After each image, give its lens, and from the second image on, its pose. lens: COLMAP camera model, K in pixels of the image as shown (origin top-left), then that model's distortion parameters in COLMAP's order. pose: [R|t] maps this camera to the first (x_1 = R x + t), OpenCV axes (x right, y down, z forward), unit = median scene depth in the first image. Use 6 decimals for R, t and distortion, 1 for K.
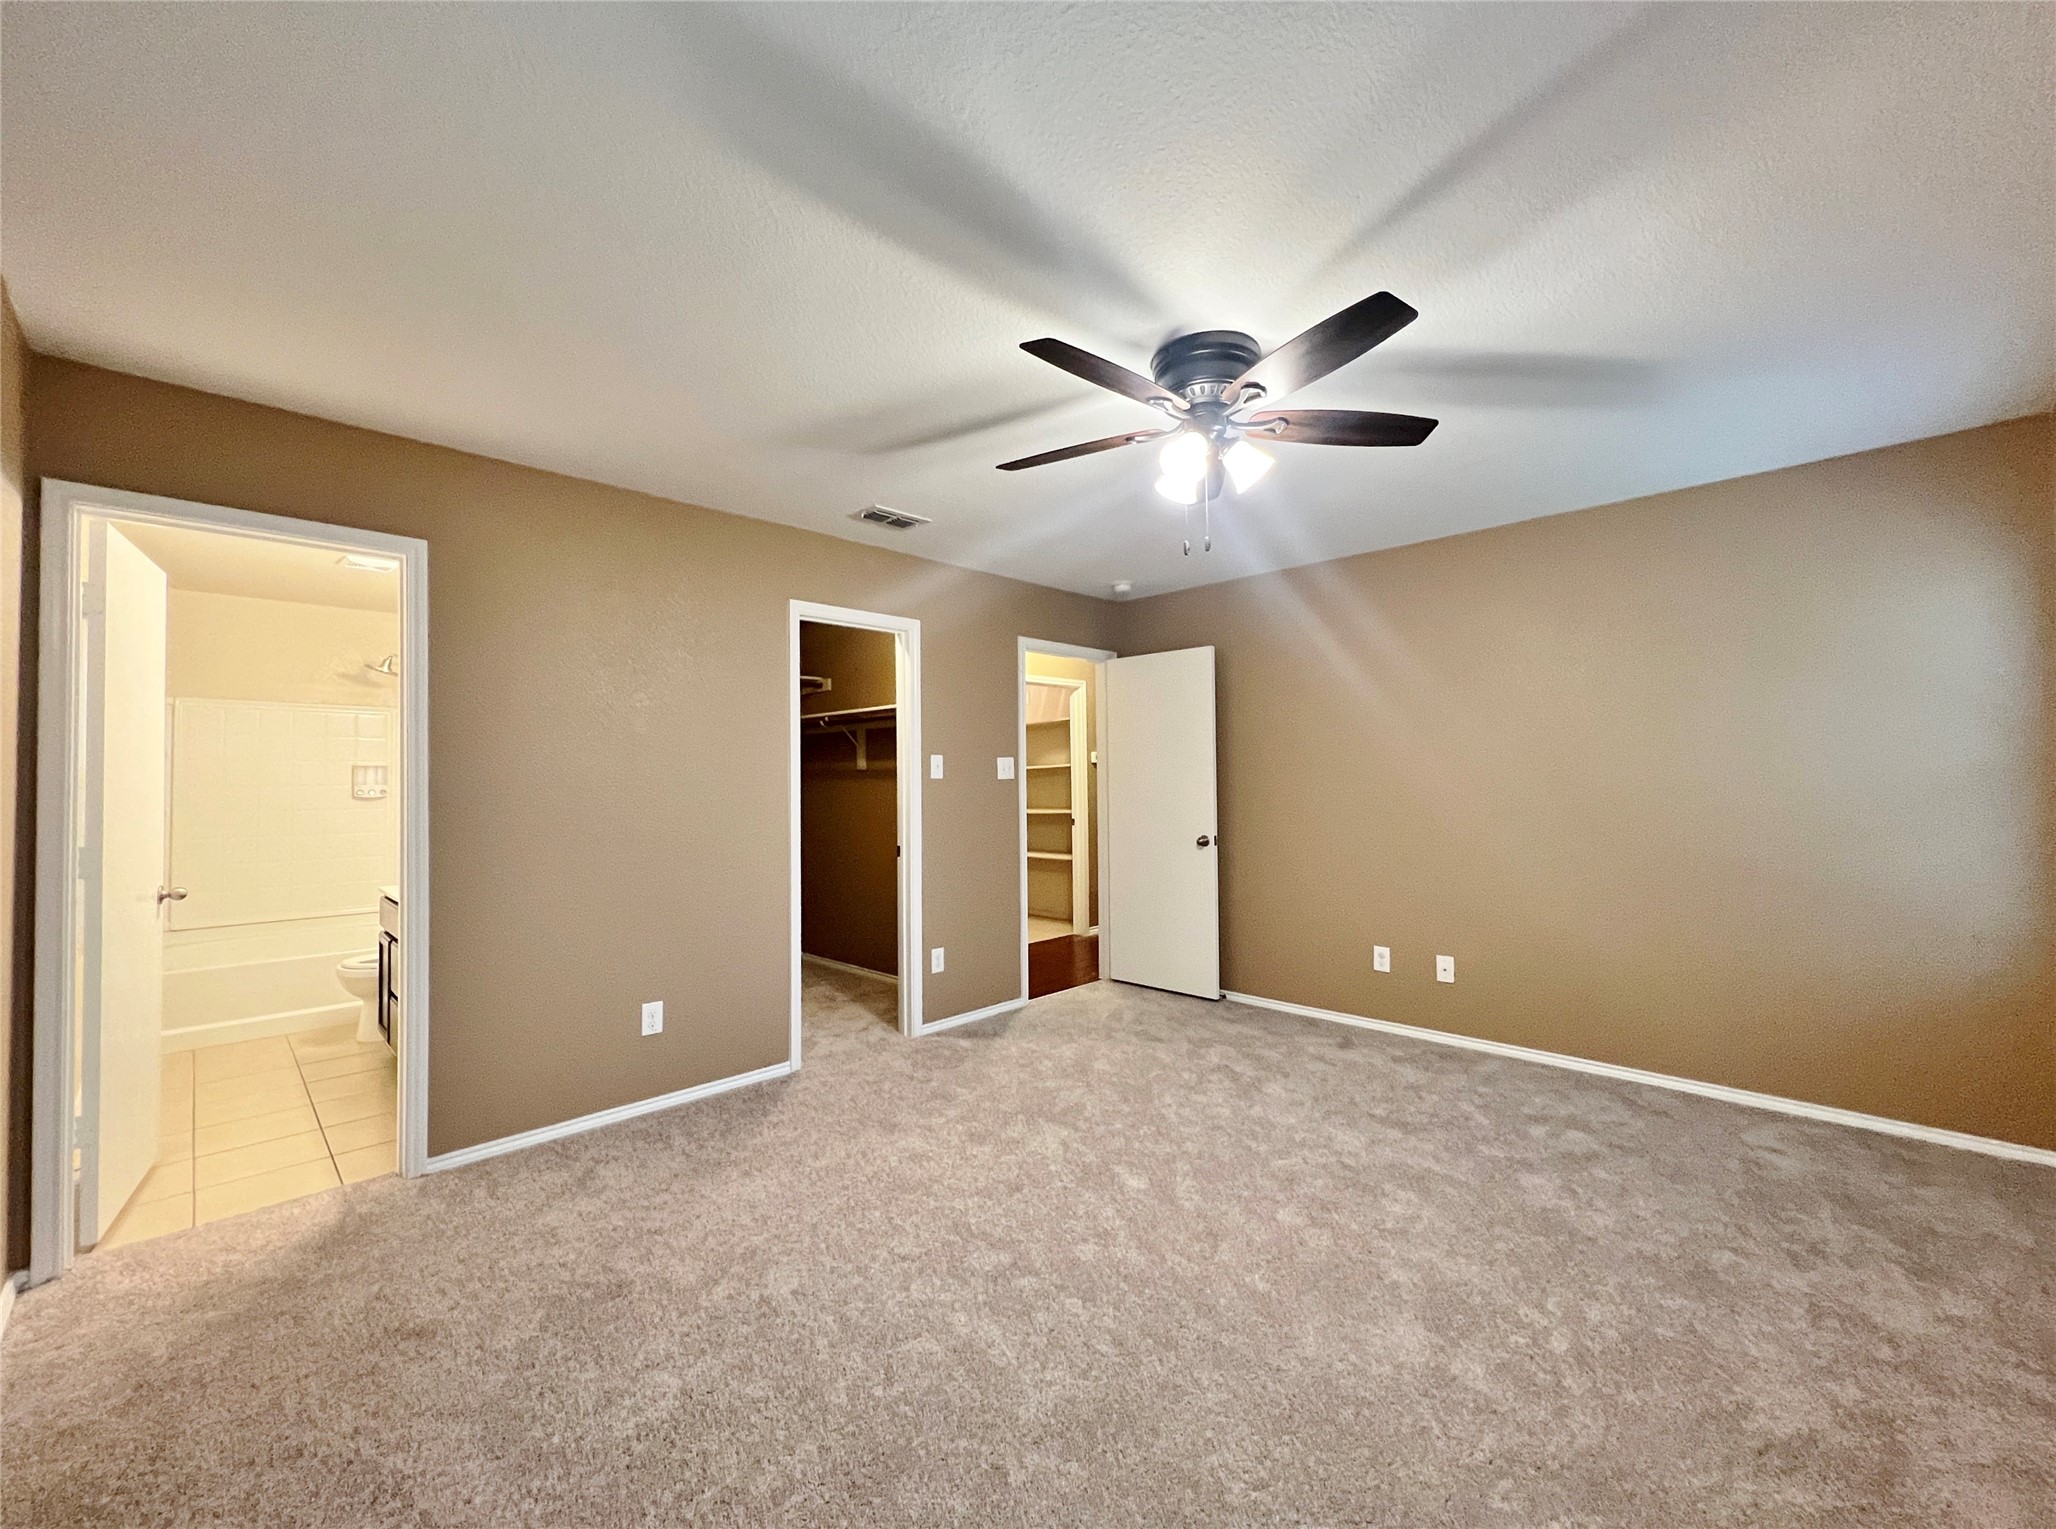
lens RADIAL K [[833.9, 0, 1022.1], [0, 833.9, 760.7], [0, 0, 1]] dist [-0.001805, -0.000258]
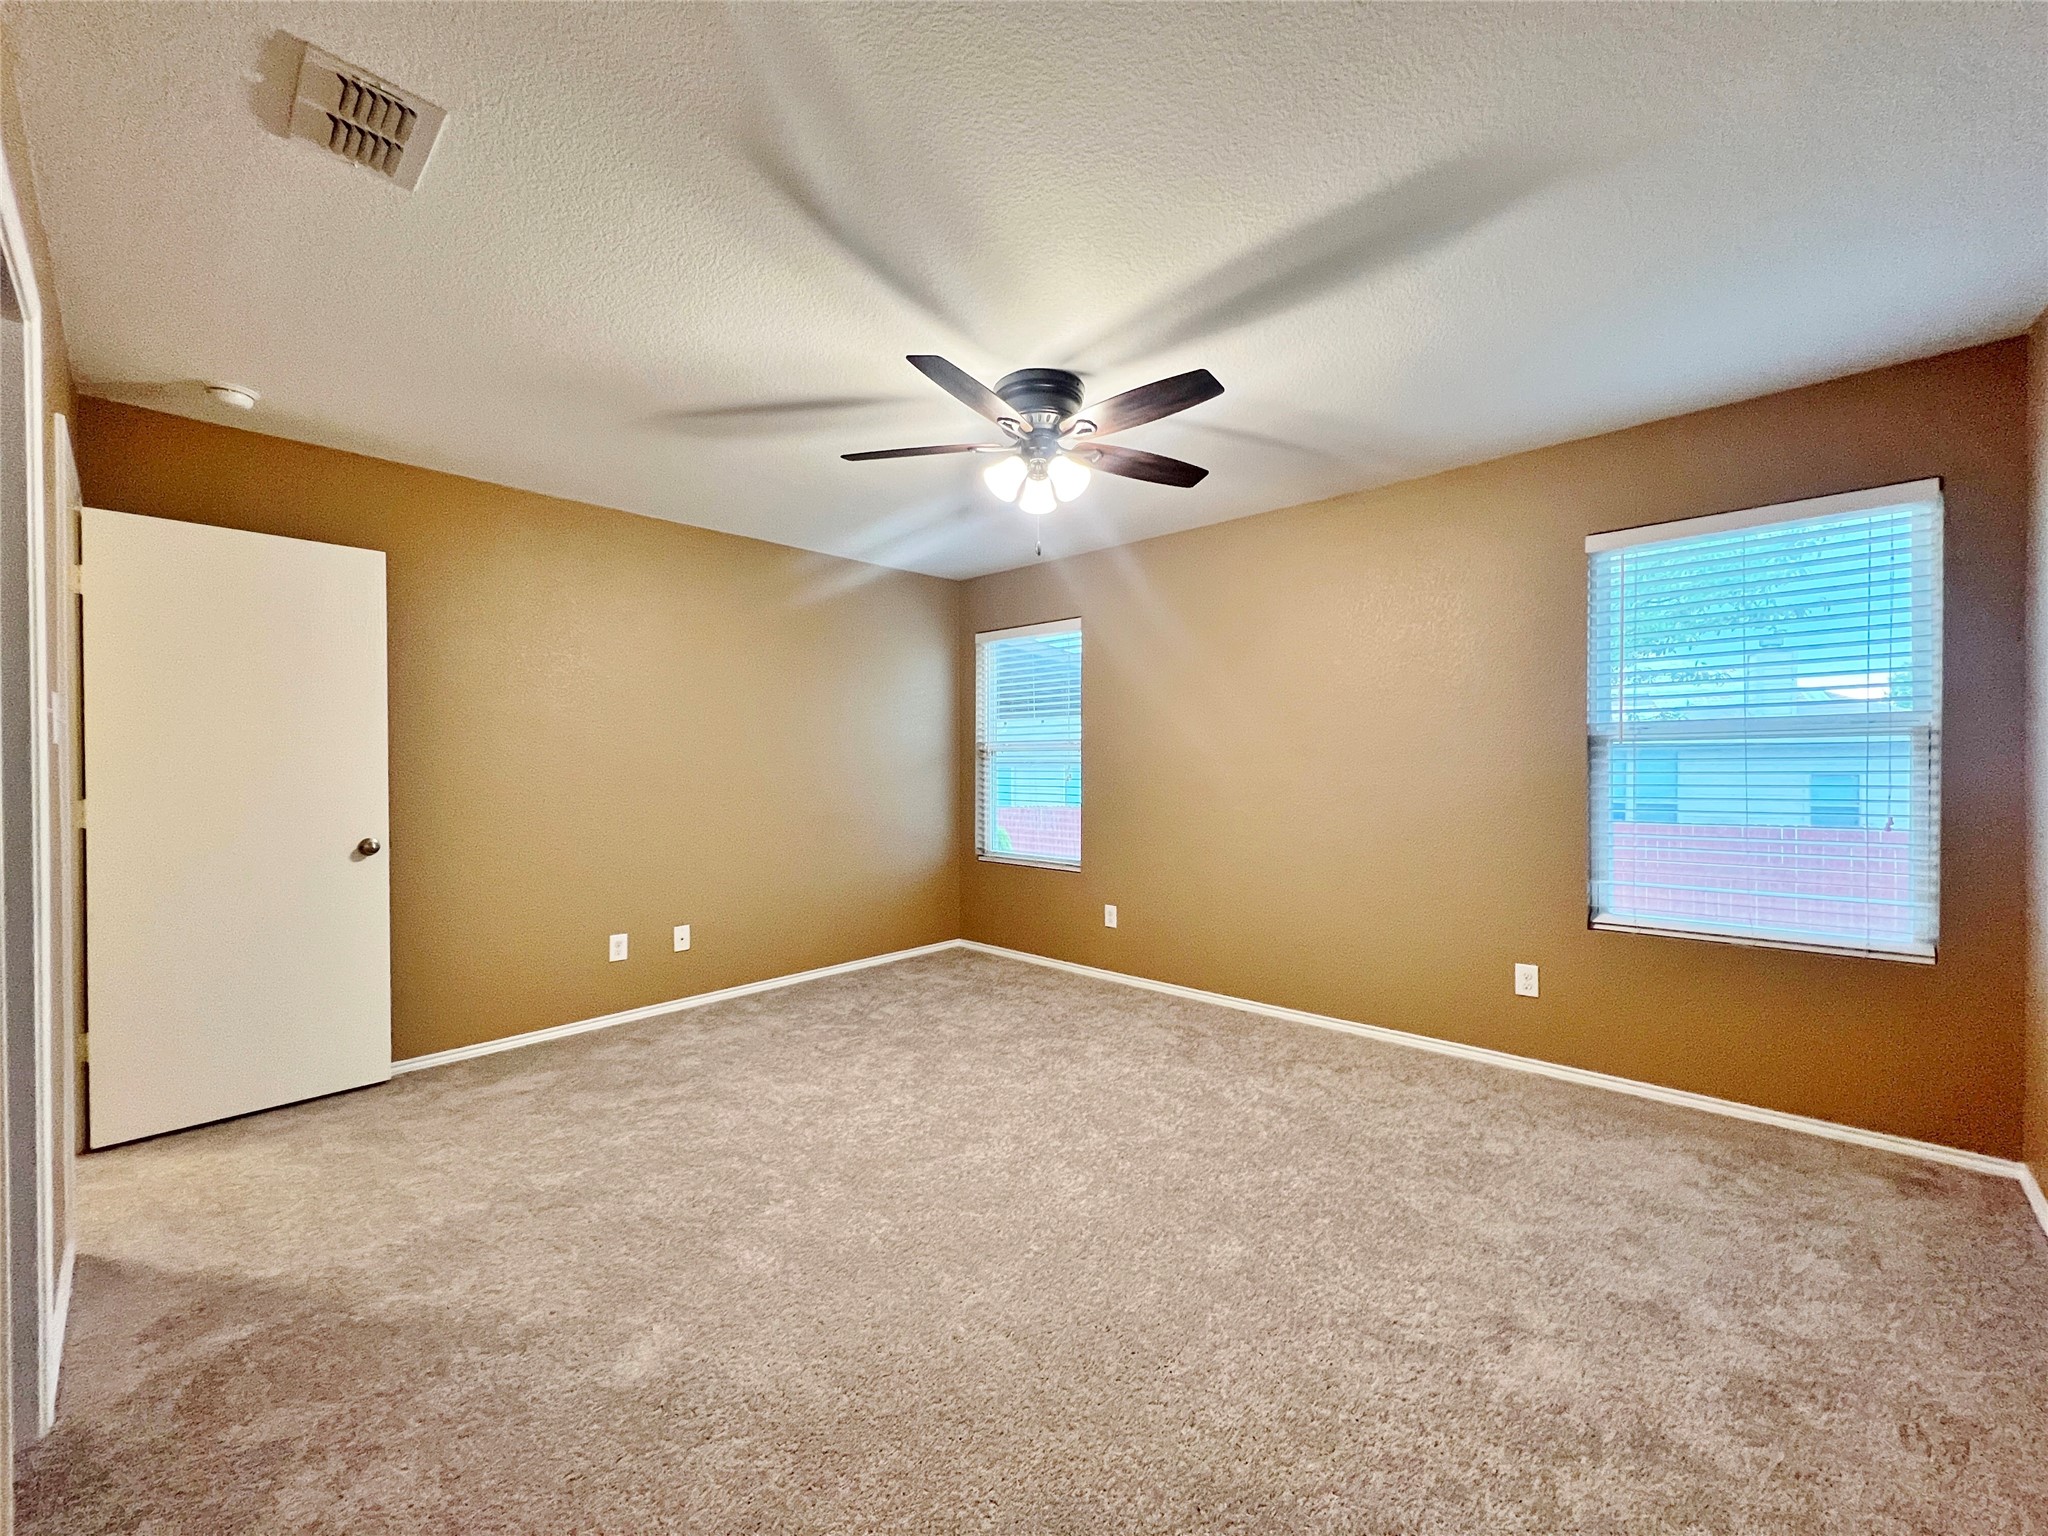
lens RADIAL K [[824.7, 0, 1027.6], [0, 824.7, 768.6], [0, 0, 1]] dist [0.000202, -0.000041]
pose [[-0.039864, -0.001044, 0.999205, -0.557768], [-0.019100, 0.999818, 0.000283, 0.030206], [-0.999023, -0.019074, -0.039877, 0.632717]]
